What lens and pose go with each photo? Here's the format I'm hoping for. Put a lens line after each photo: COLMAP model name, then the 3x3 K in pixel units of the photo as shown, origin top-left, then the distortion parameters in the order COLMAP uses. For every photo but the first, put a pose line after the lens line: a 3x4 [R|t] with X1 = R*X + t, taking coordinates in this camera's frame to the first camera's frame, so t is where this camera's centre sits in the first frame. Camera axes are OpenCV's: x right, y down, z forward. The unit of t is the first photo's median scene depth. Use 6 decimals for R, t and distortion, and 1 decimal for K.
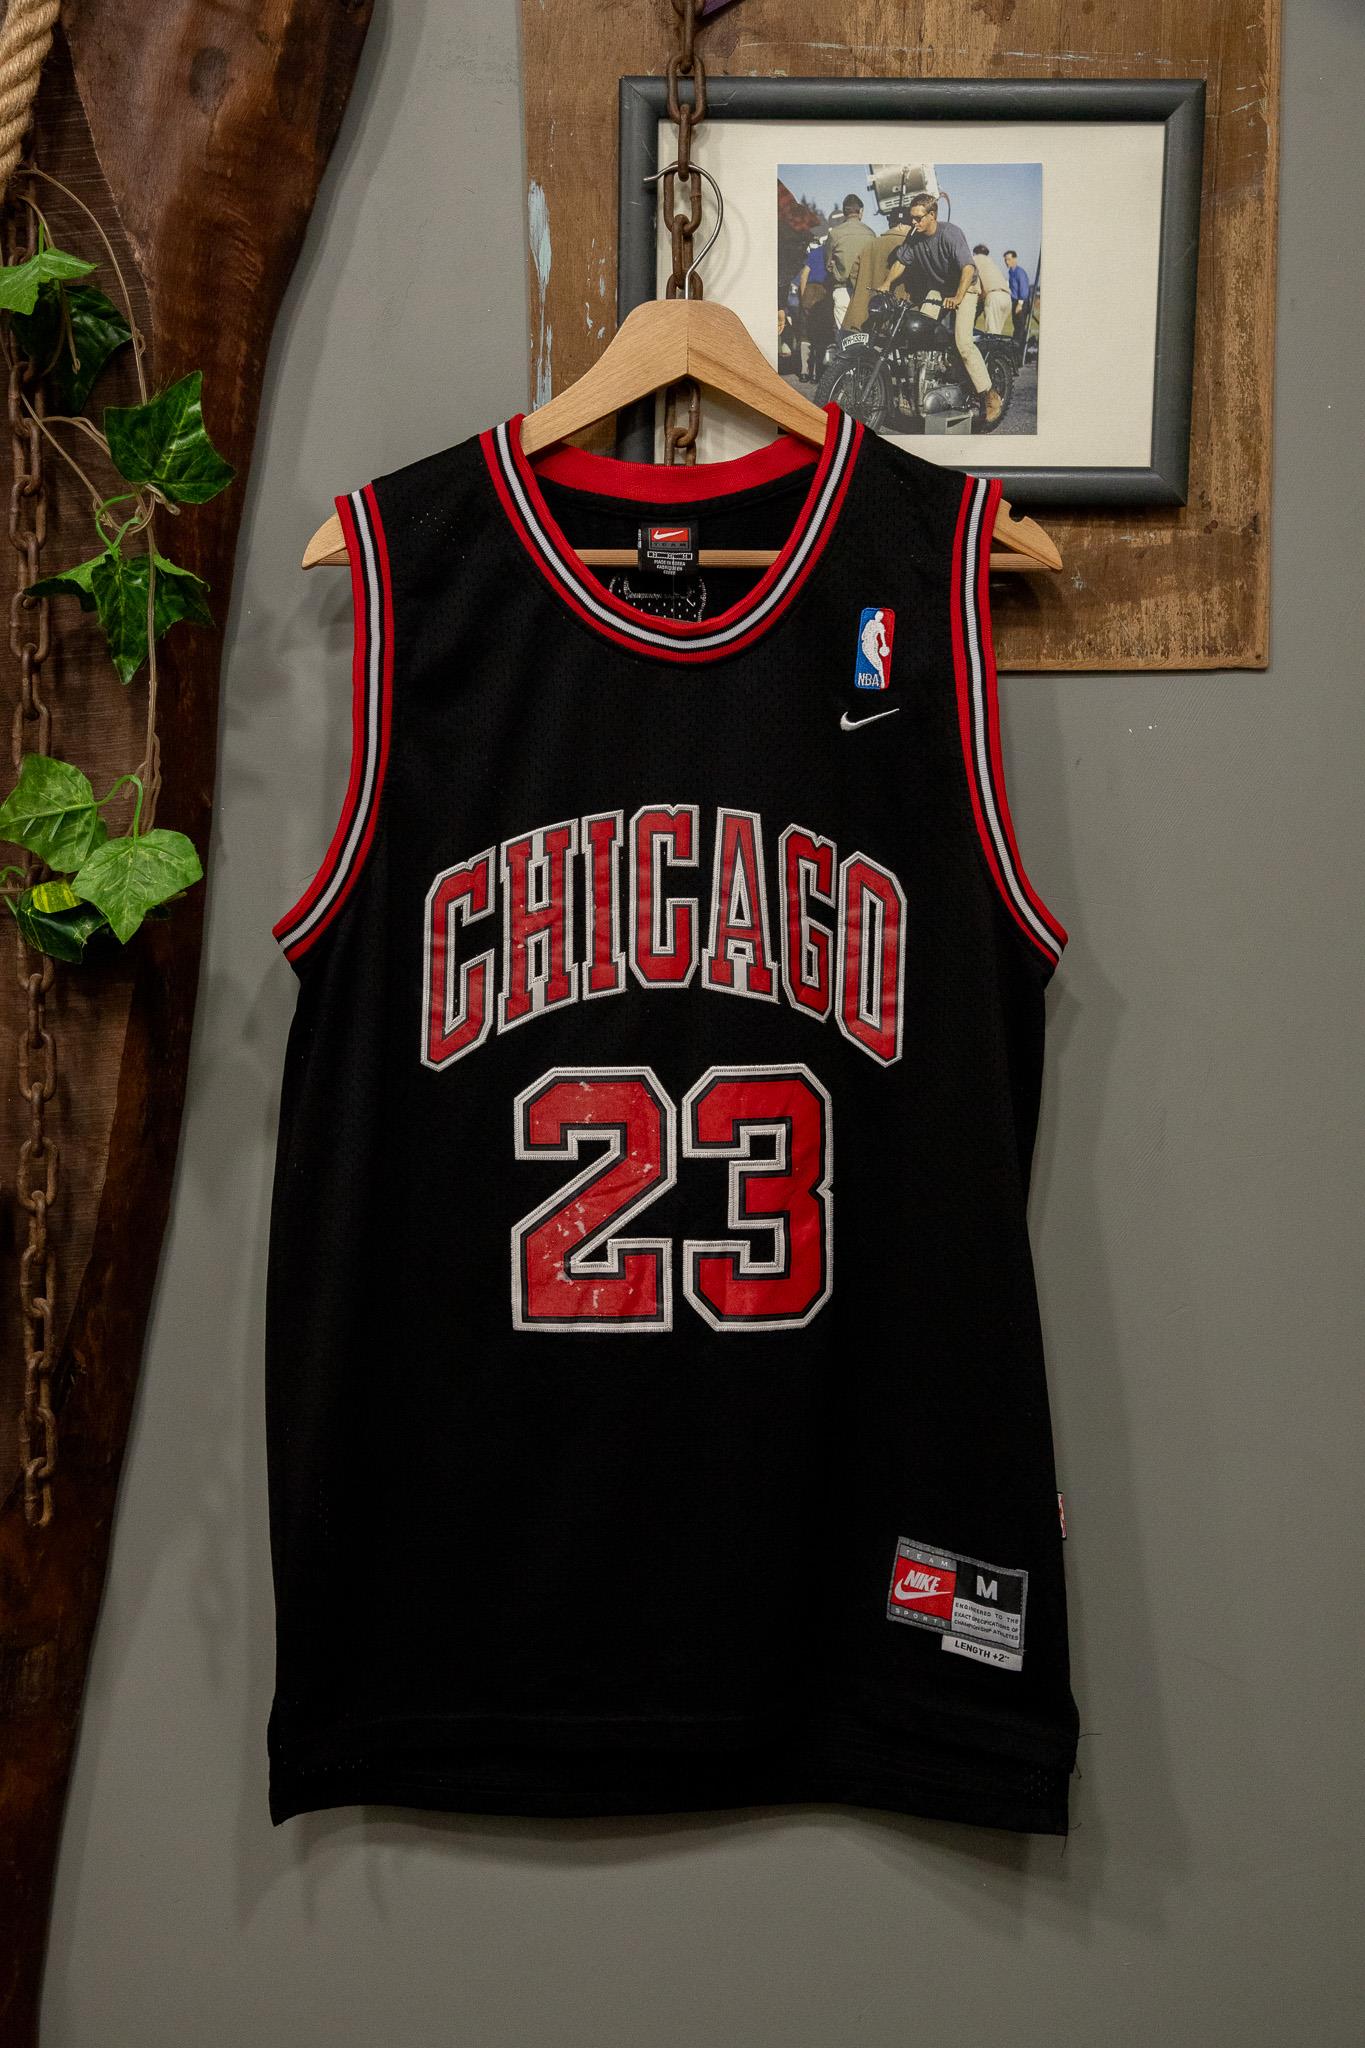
lens RADIAL K [[2470.8, 0, 682.5], [0, 2470.8, 1024.0], [0, 0, 1]] dist [0.035448, -0.010426]
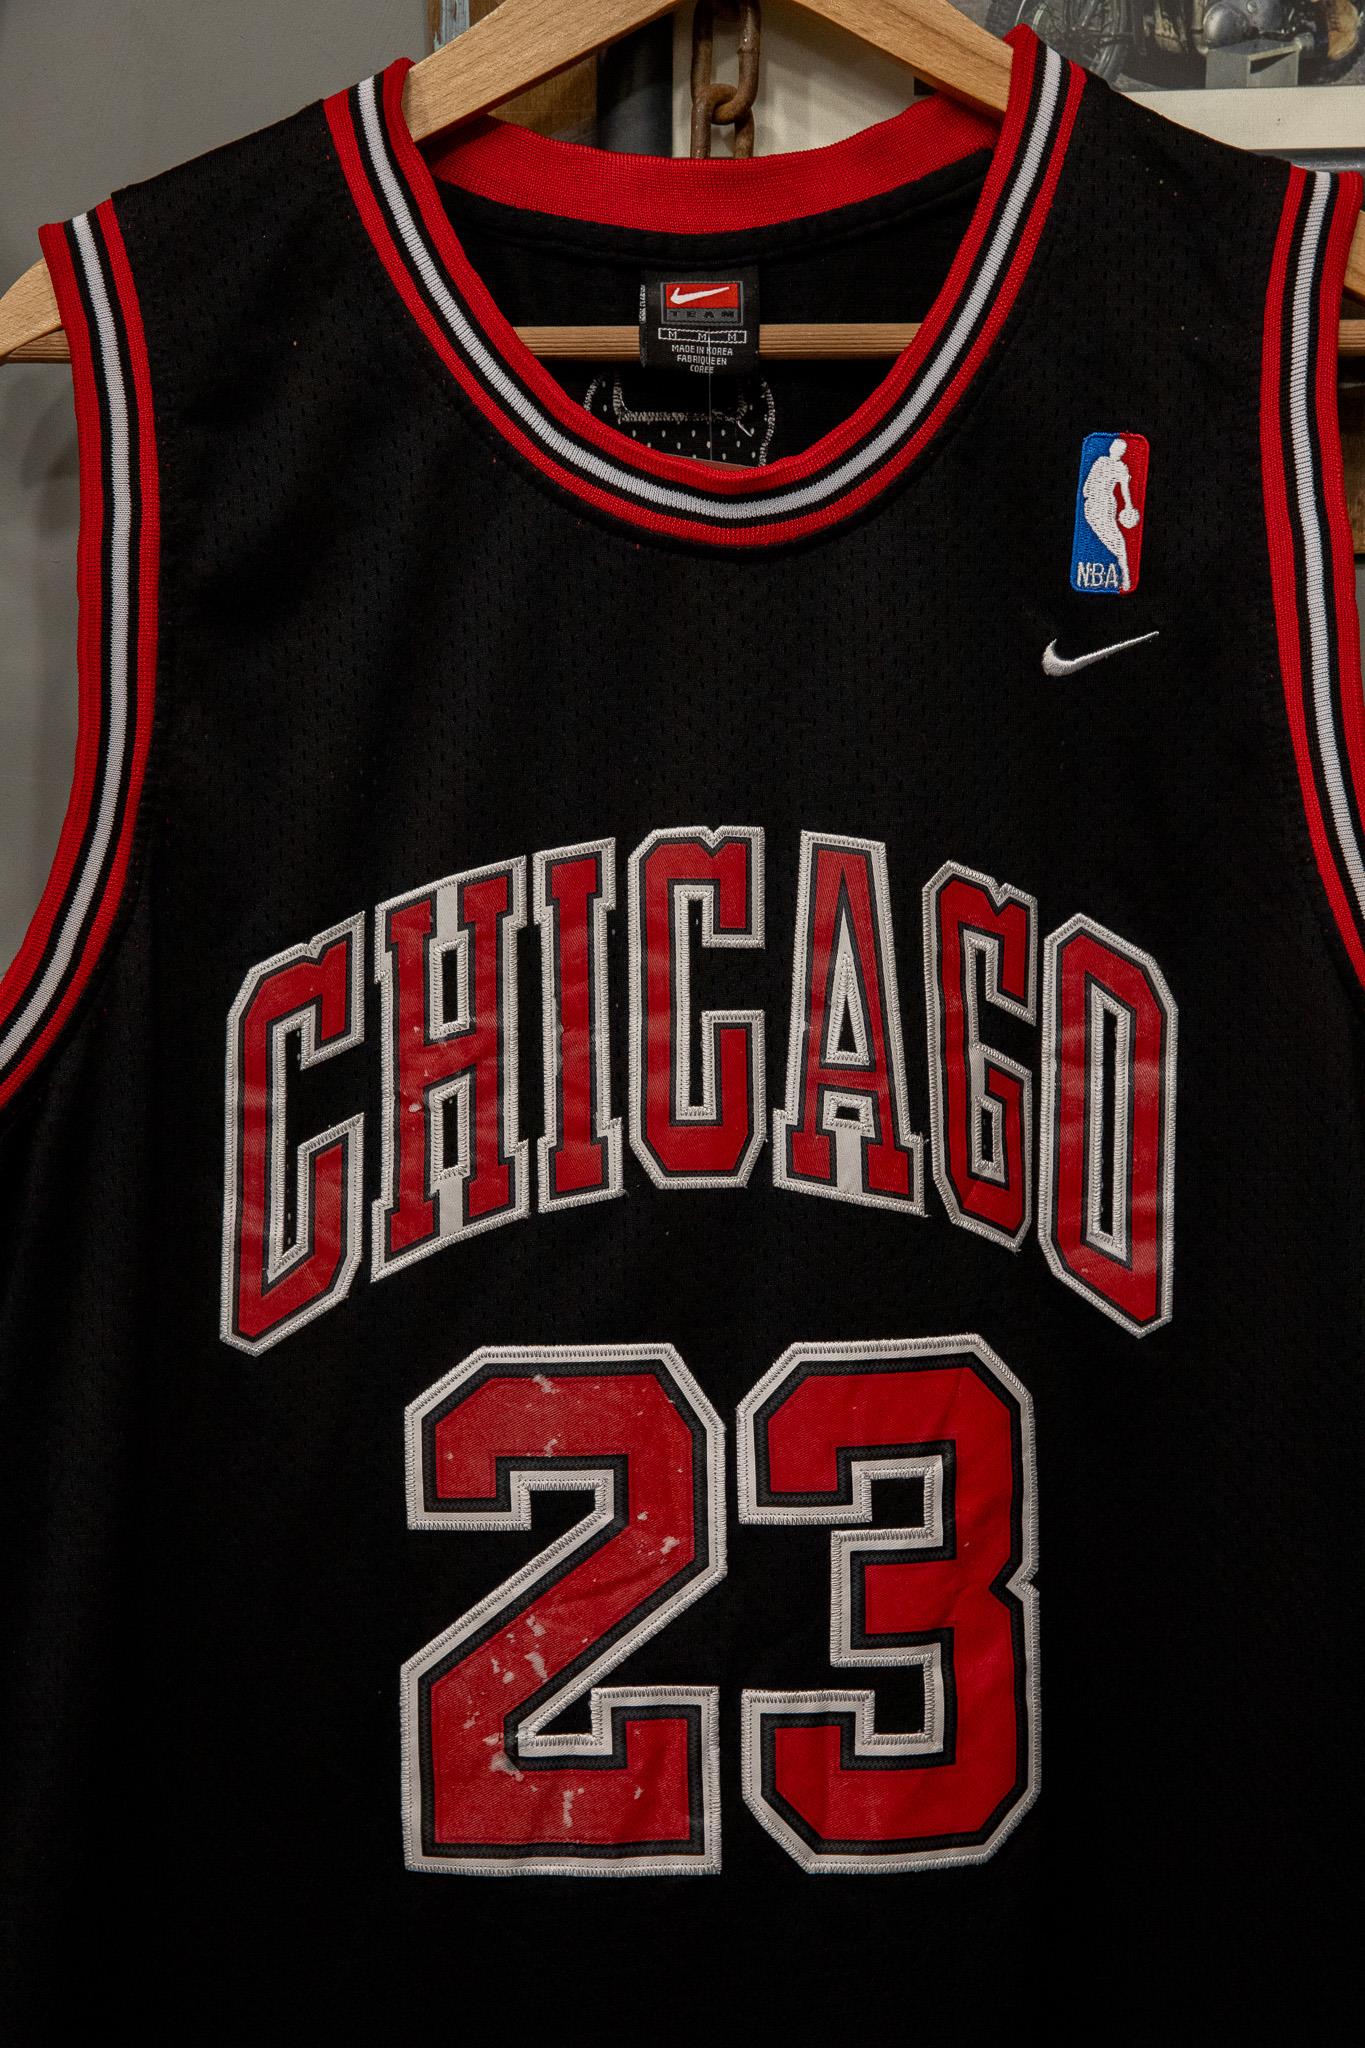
lens RADIAL K [[3858.6, 0, 682.5], [0, 3858.6, 1024.0], [0, 0, 1]] dist [0.167309, 0.070175]
pose [[0.999531, -0.009200, -0.029217, 0.012658], [0.008303, 0.999494, -0.030706, -0.023789], [0.029485, 0.030449, 0.999101, 0.208060]]
